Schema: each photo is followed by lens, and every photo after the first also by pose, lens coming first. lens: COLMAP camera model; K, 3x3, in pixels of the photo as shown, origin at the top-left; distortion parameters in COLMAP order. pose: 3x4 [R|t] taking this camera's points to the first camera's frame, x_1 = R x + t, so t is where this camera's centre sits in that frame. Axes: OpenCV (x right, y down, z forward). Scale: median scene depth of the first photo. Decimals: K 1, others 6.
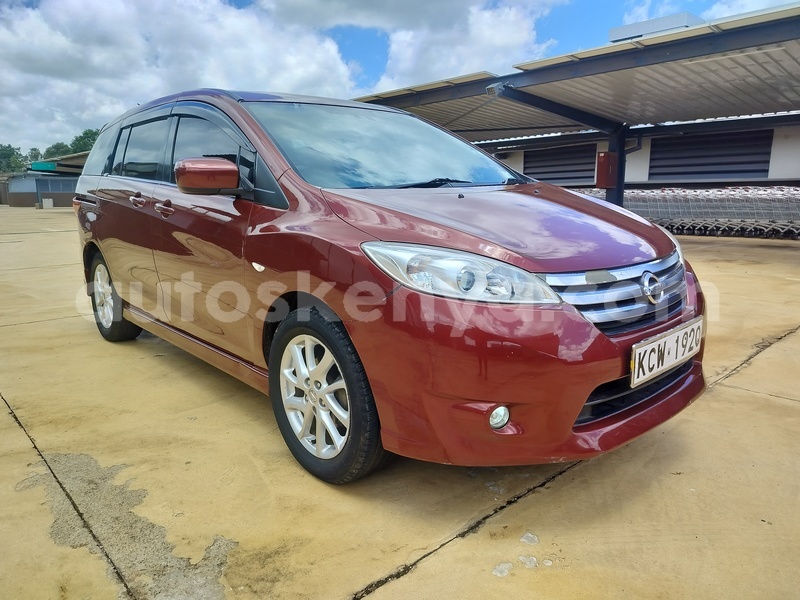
lens RADIAL K [[568.9, 0, 400.0], [0, 568.9, 300.0], [0, 0, 1]] dist [0.025274, -0.021612]
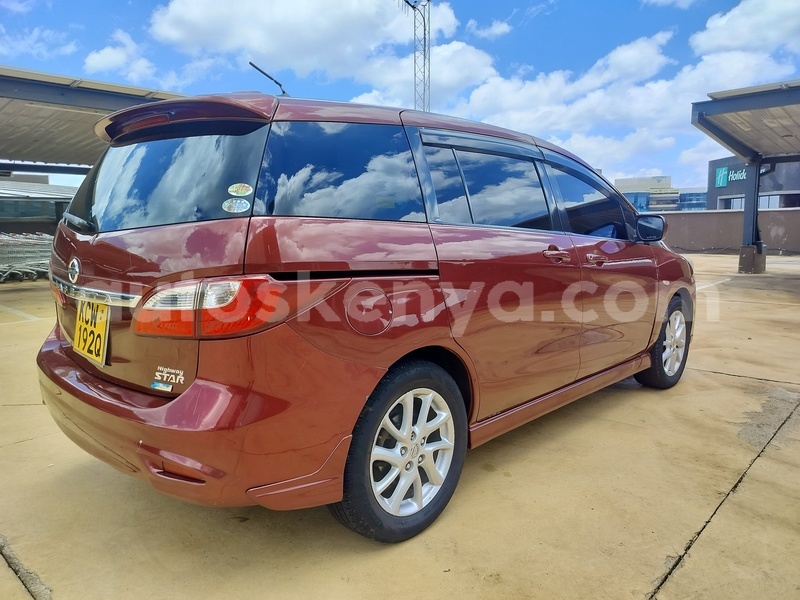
lens RADIAL K [[577.9, 0, 391.1], [0, 577.9, 297.7], [0, 0, 1]] dist [-0.000078, 0.004338]
pose [[-0.079614, -0.112349, 0.990474, -1.733640], [0.195970, 0.972474, 0.126059, -0.354769], [-0.977373, 0.204139, -0.055405, 1.759524]]
